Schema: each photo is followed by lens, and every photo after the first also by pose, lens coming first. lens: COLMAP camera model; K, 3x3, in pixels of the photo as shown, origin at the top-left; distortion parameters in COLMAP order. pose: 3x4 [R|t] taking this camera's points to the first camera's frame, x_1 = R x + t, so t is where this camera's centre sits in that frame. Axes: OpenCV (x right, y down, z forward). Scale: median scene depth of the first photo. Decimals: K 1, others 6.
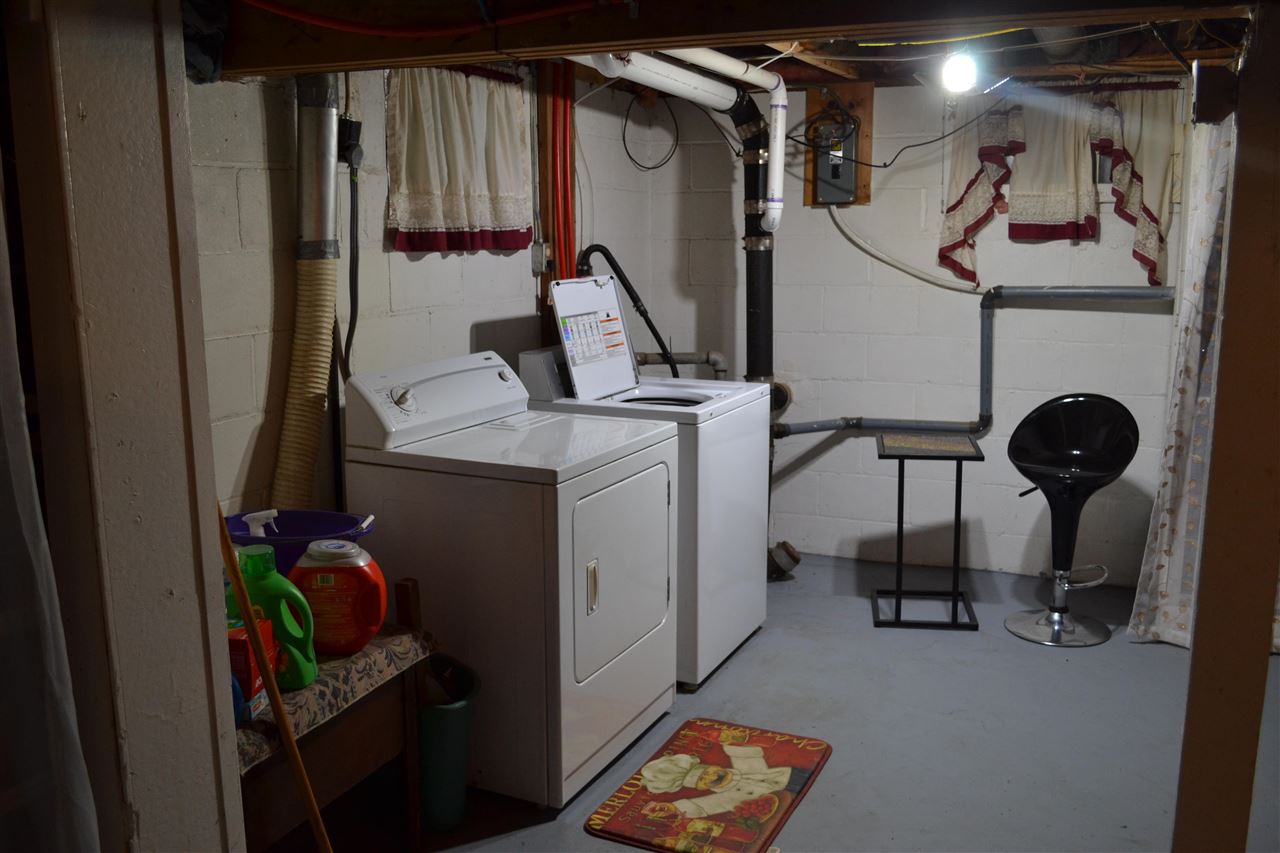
lens RADIAL K [[1148.2, 0, 635.6], [0, 1148.2, 428.3], [0, 0, 1]] dist [-0.068403, 0.001832]
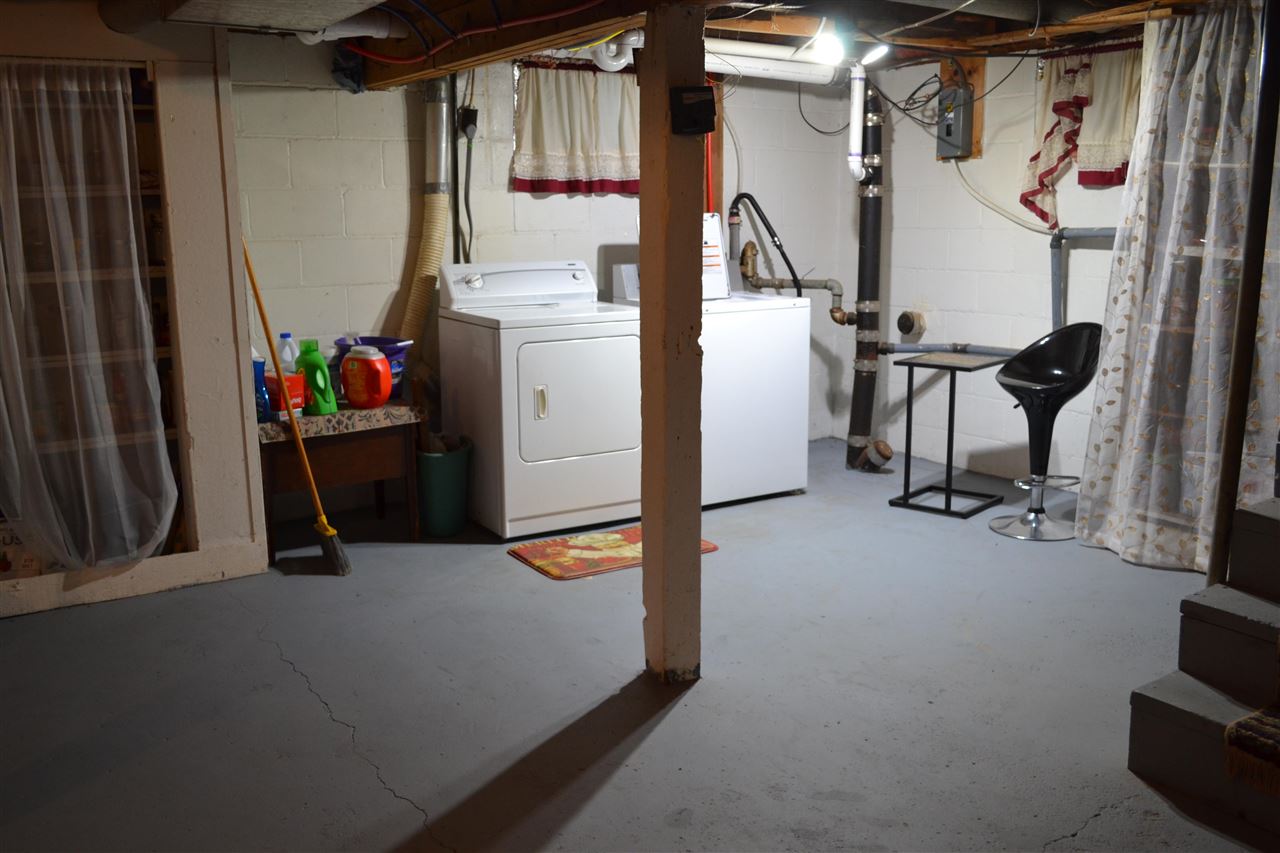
lens RADIAL K [[1148.2, 0, 635.8], [0, 1148.2, 431.7], [0, 0, 1]] dist [-0.068403, 0.001832]
pose [[0.832901, 0.103159, -0.543722, 0.748817], [-0.092368, 0.994605, 0.047210, 0.074687], [0.545659, 0.010901, 0.837936, -0.192748]]
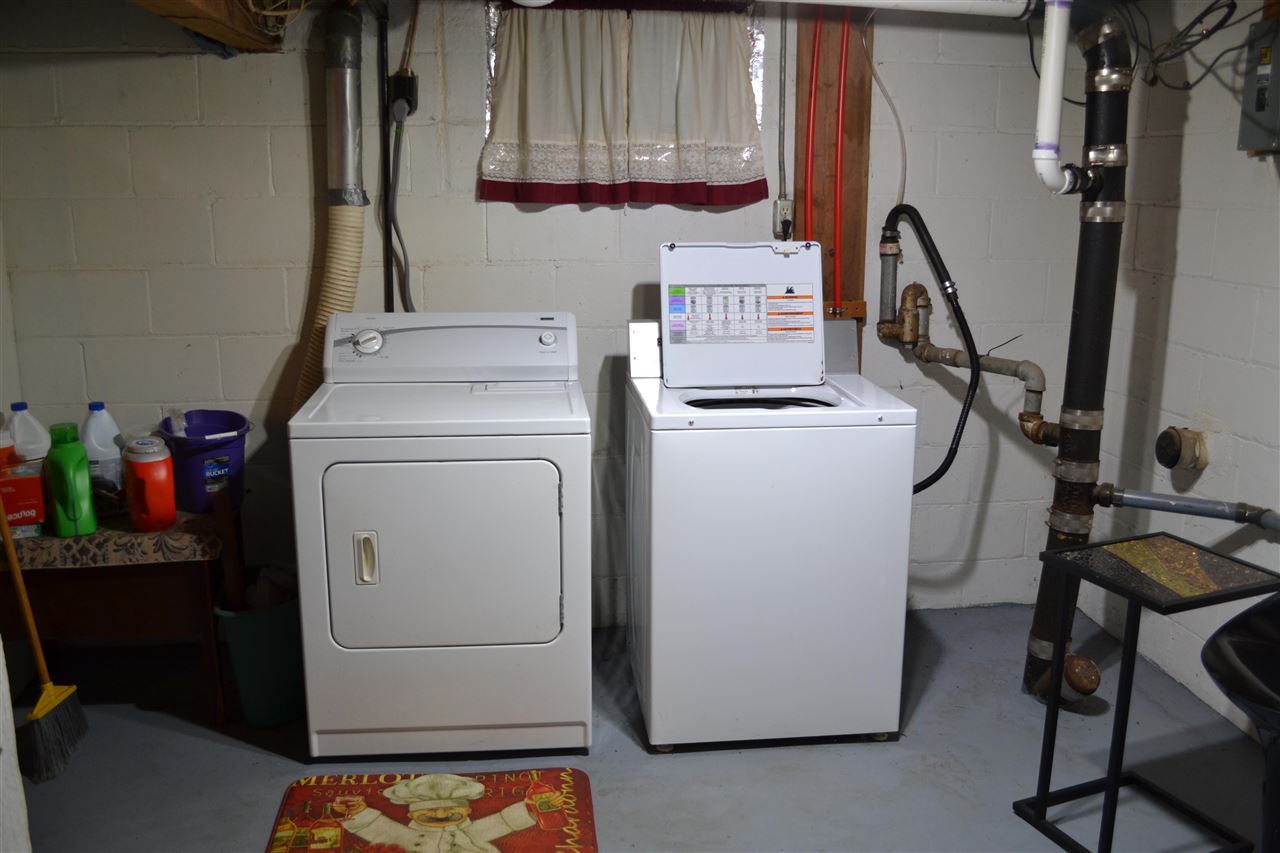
lens RADIAL K [[1148.2, 0, 629.5], [0, 1148.2, 431.1], [0, 0, 1]] dist [-0.068403, 0.001832]
pose [[0.512662, 0.195744, -0.835980, 0.693021], [-0.157162, 0.978609, 0.132761, -0.103342], [0.844084, 0.063323, 0.532459, 0.543156]]
